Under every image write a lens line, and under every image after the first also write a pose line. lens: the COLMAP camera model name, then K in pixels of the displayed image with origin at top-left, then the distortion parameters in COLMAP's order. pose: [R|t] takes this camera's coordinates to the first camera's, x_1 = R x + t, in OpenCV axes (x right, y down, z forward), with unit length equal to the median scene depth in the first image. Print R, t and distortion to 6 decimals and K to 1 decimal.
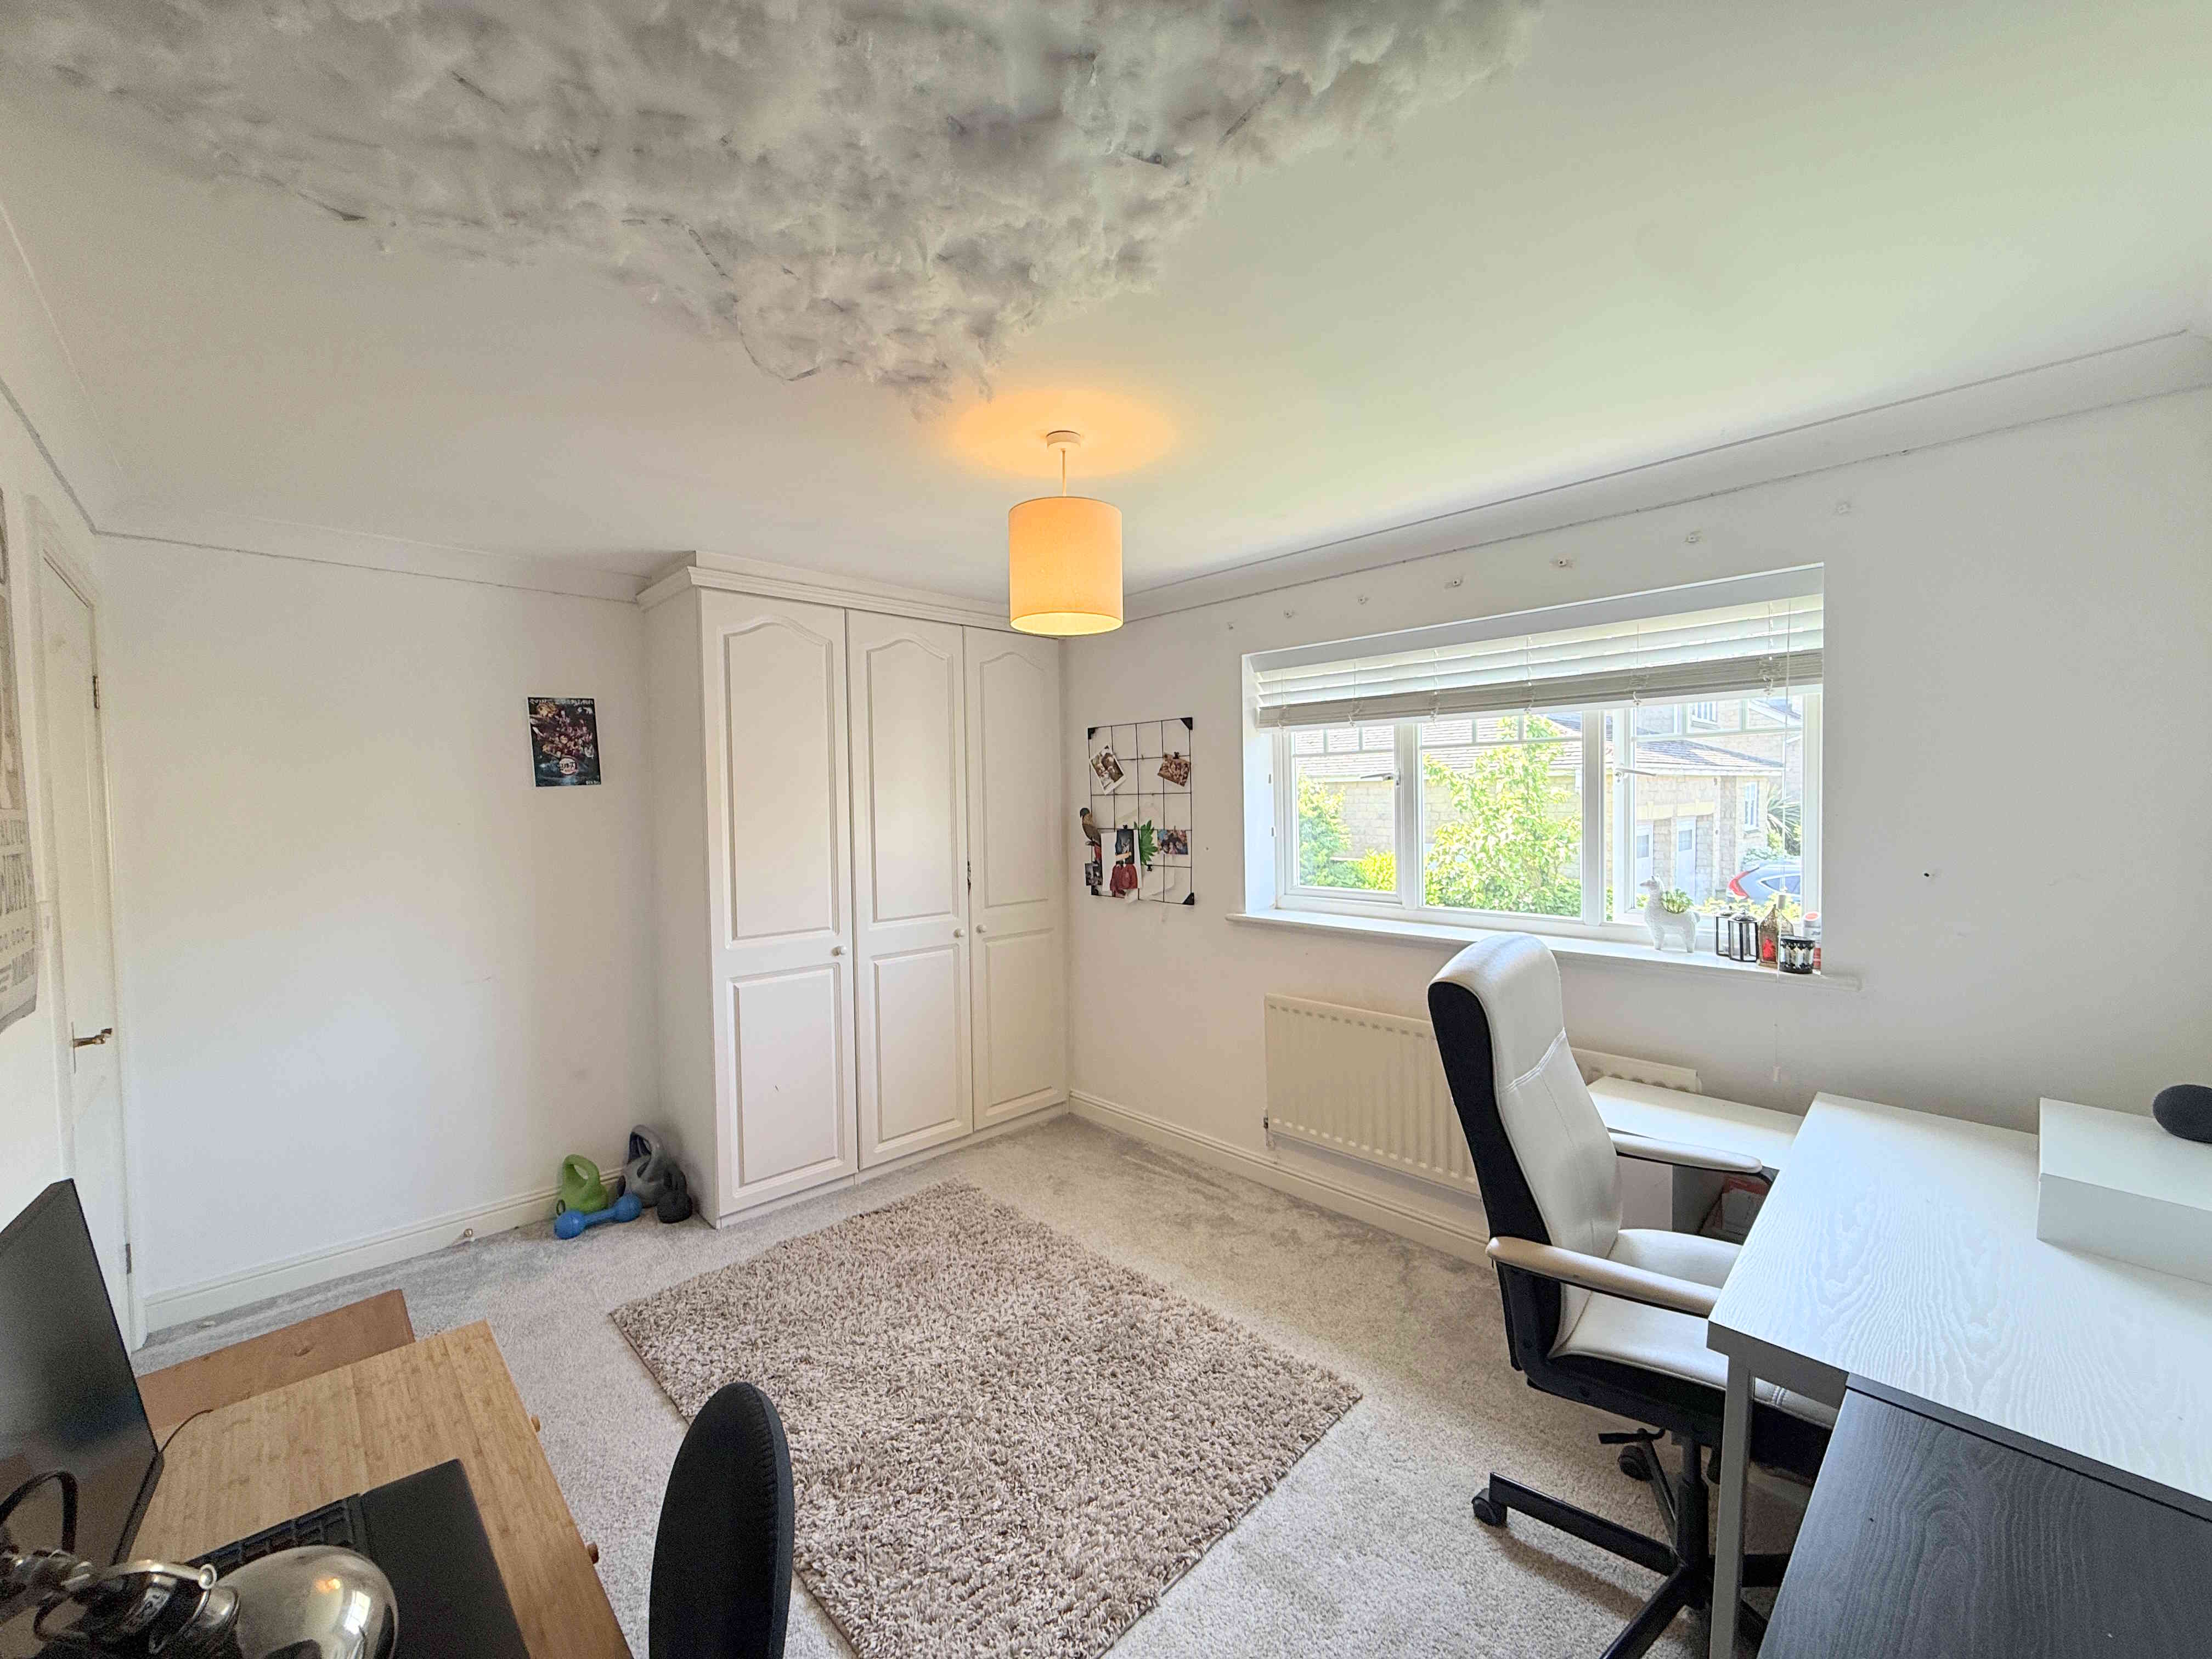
lens RADIAL K [[879.6, 0, 1099.8], [0, 879.6, 832.2], [0, 0, 1]] dist [0.001042, -0.000045]
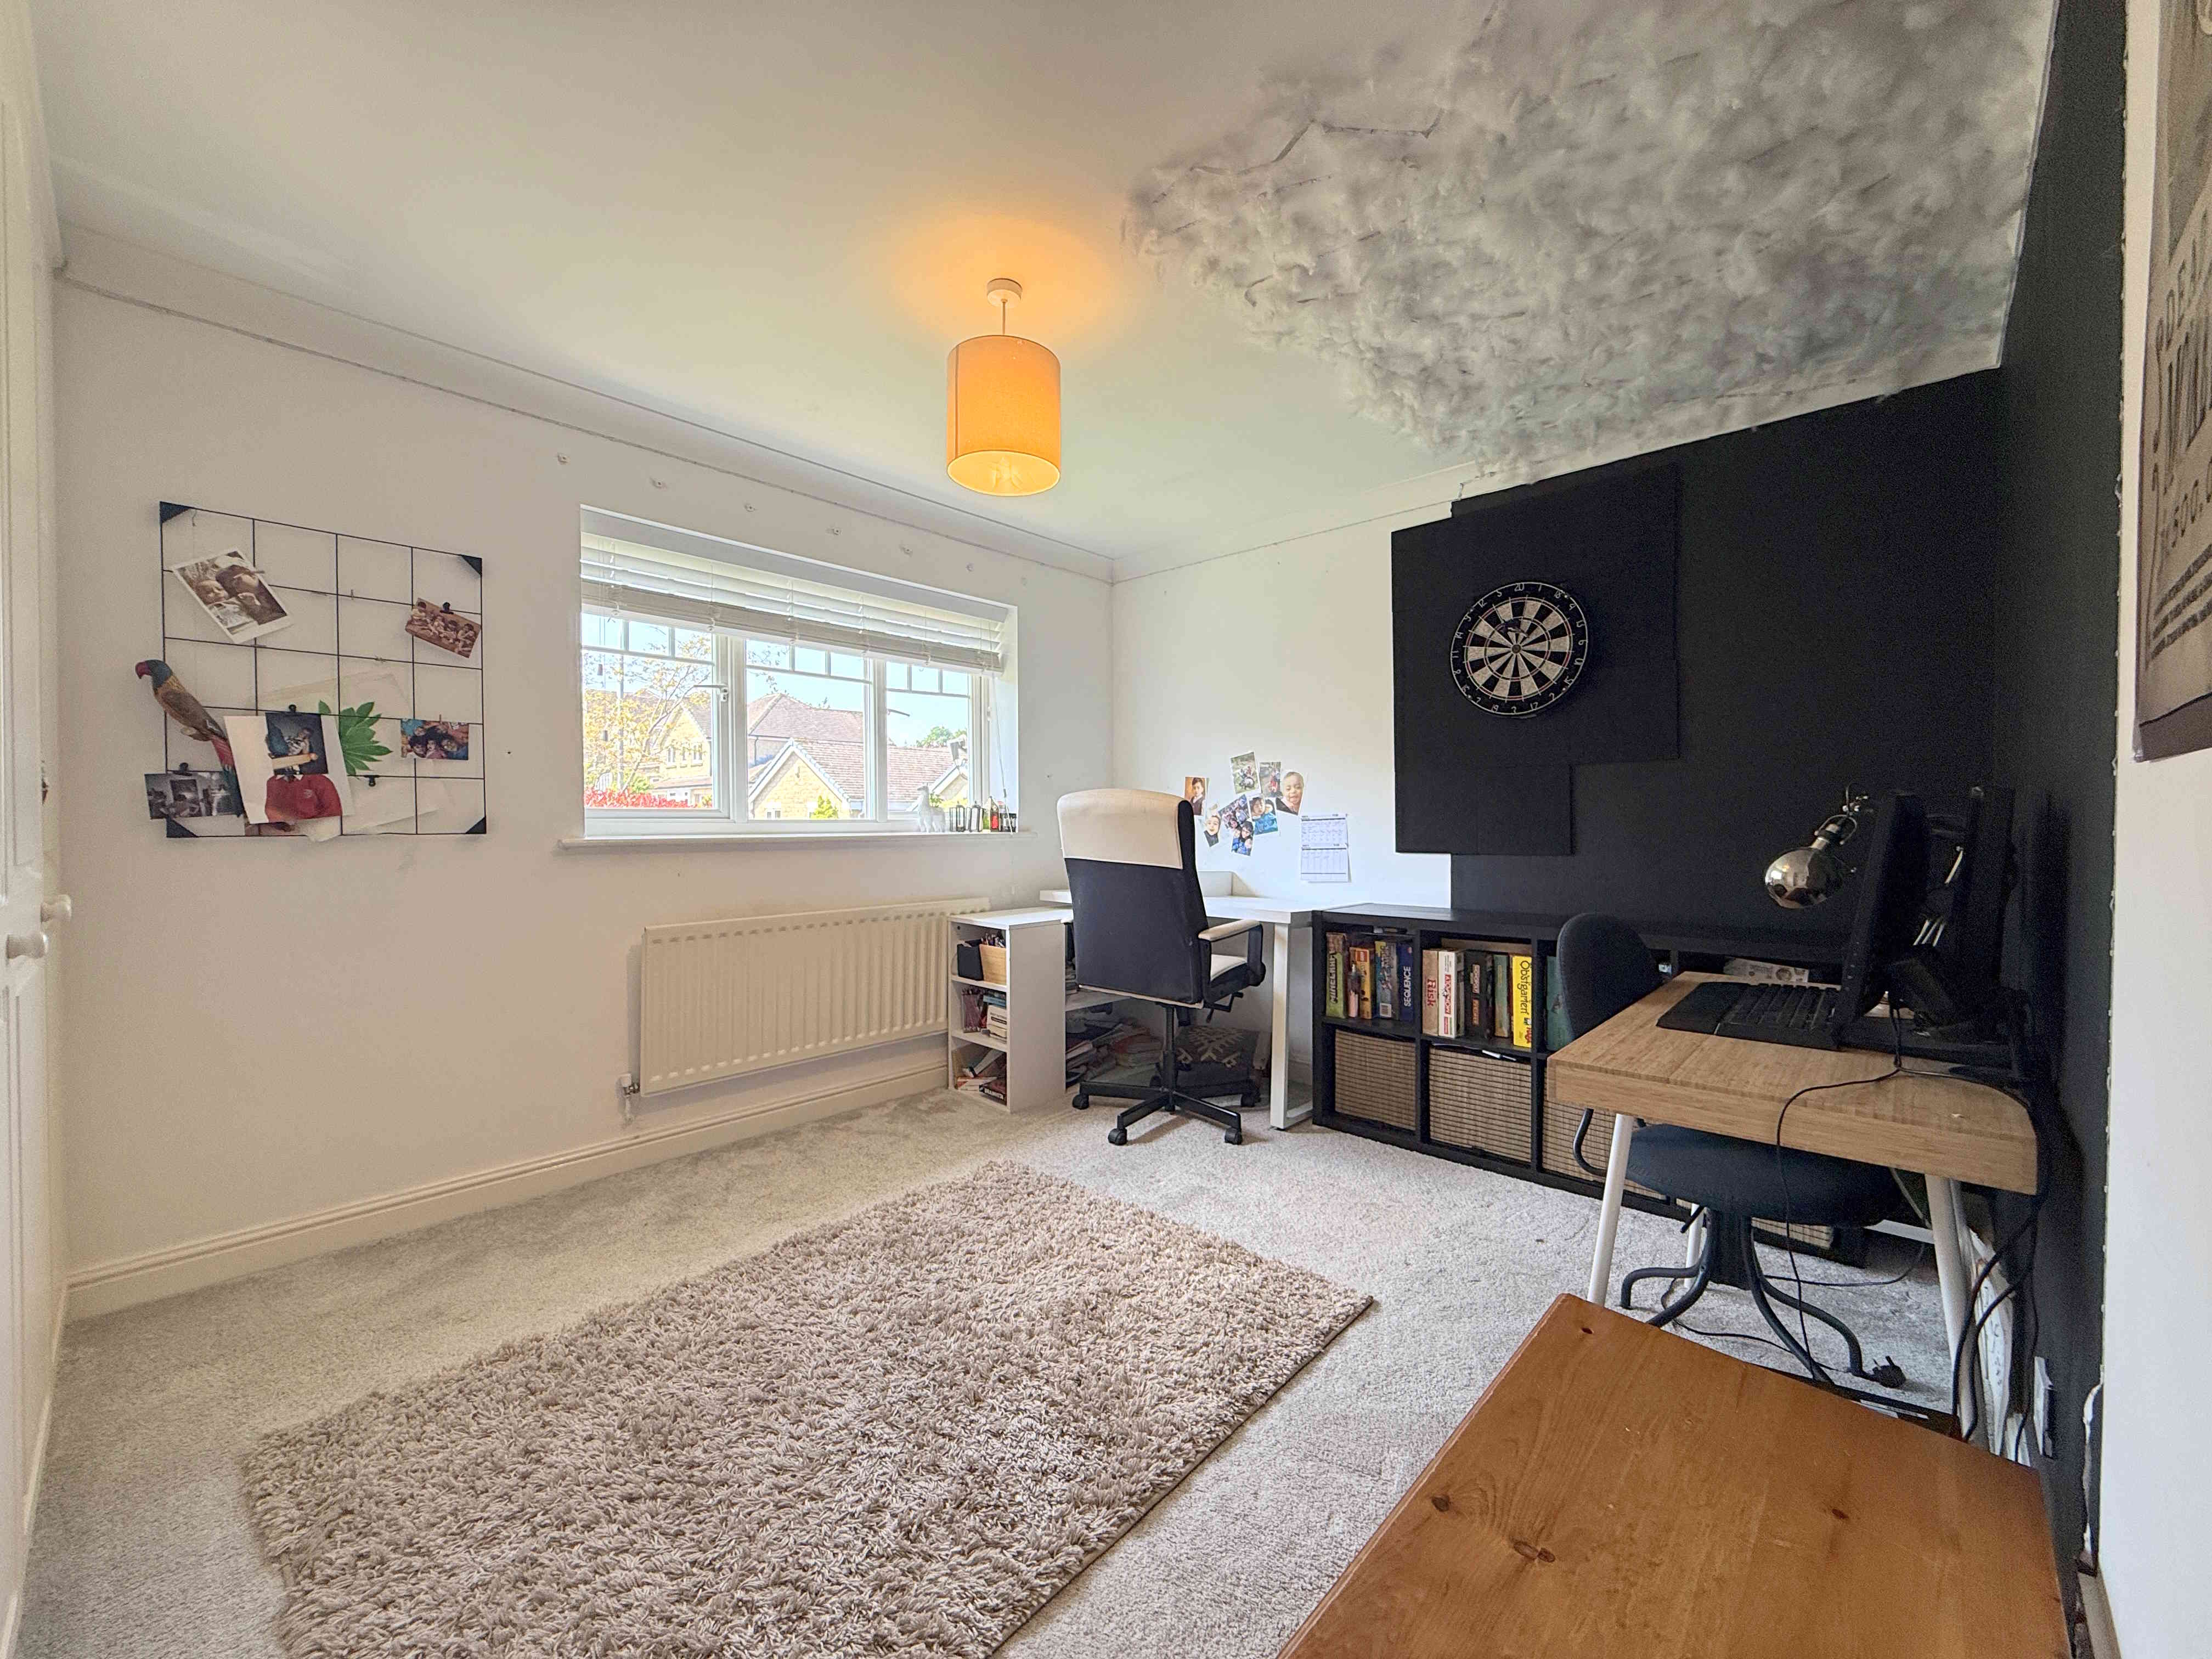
lens RADIAL K [[881.8, 0, 1099.1], [0, 881.8, 834.0], [0, 0, 1]] dist [0.001707, 0.000047]
pose [[-0.059085, -0.003545, 0.998247, -0.595410], [0.038696, 0.999234, 0.005838, 0.095720], [-0.997503, 0.038973, -0.058903, 0.555553]]
